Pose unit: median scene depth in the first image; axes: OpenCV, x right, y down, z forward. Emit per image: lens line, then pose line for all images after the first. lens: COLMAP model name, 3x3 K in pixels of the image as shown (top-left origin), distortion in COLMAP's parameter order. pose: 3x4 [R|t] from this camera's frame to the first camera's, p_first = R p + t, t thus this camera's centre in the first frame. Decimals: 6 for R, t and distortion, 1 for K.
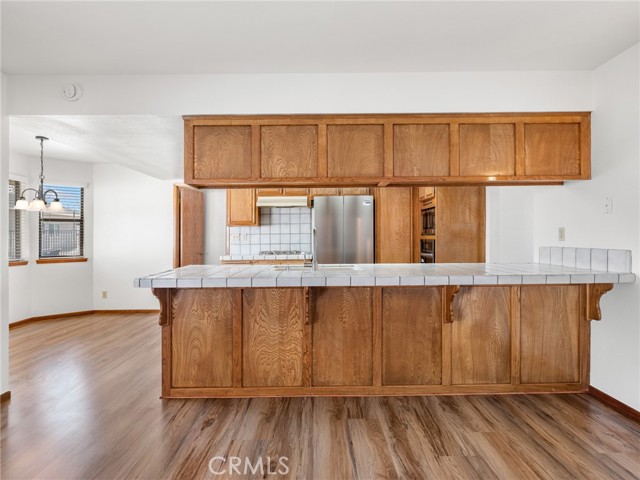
lens RADIAL K [[365.8, 0, 320.0], [0, 365.8, 240.0], [0, 0, 1]] dist [-0.002952, -0.000691]
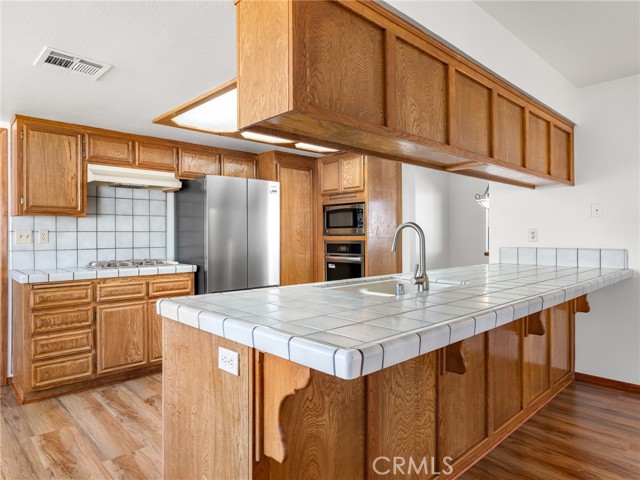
lens RADIAL K [[409.5, 0, 320.0], [0, 409.5, 240.0], [0, 0, 1]] dist [0.001055, 0.000597]
pose [[0.727805, -0.001079, 0.685784, -0.671405], [0.004155, 0.999987, -0.002836, -0.000589], [-0.685772, 0.004914, 0.727800, 0.623231]]
